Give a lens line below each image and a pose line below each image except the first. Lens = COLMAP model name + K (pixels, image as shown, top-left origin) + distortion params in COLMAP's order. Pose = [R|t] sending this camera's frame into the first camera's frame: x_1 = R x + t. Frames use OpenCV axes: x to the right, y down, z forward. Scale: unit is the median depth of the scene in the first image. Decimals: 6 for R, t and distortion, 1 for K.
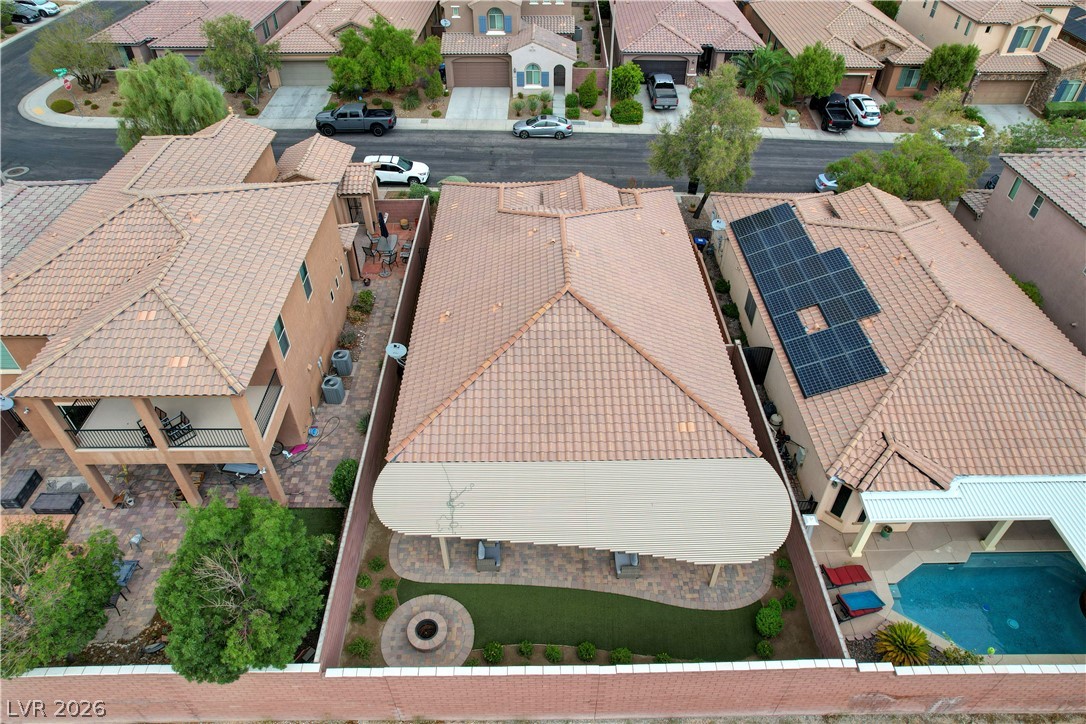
lens RADIAL K [[683.5, 0, 543.0], [0, 683.5, 362.0], [0, 0, 1]] dist [-0.001216, 0.000659]
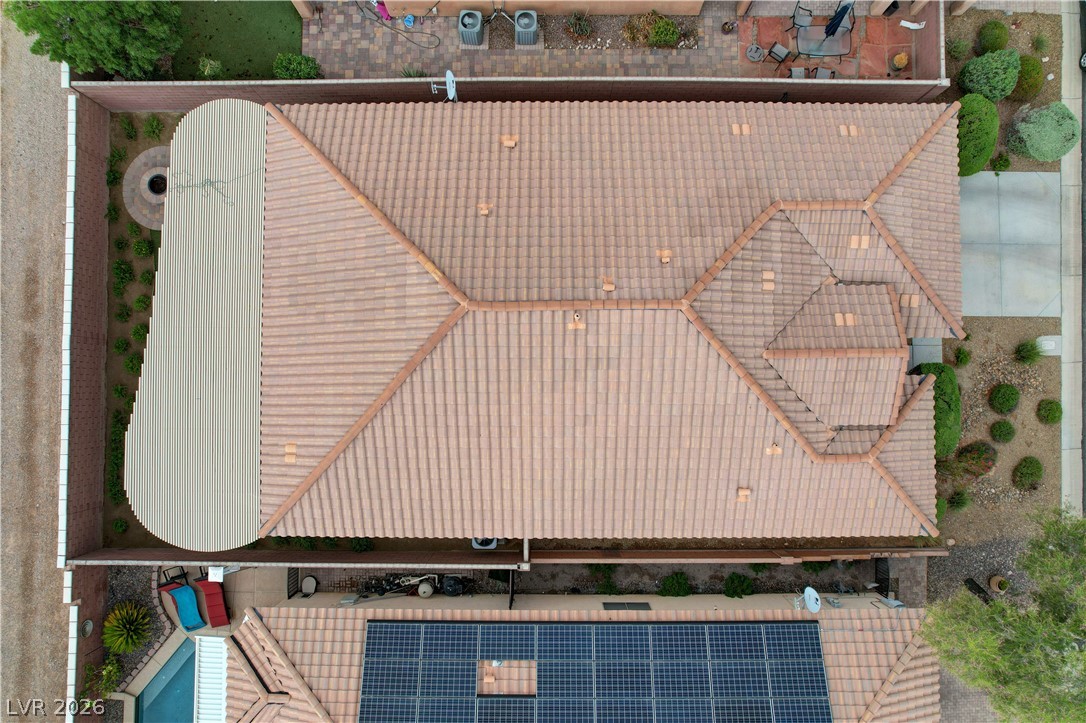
lens RADIAL K [[683.5, 0, 543.0], [0, 683.5, 361.5], [0, 0, 1]] dist [-0.001216, 0.000659]
pose [[-0.011899, 0.999241, -0.037094, 0.126471], [-0.654934, 0.020244, 0.755415, -0.729485], [0.755593, 0.033282, 0.654196, 0.686868]]
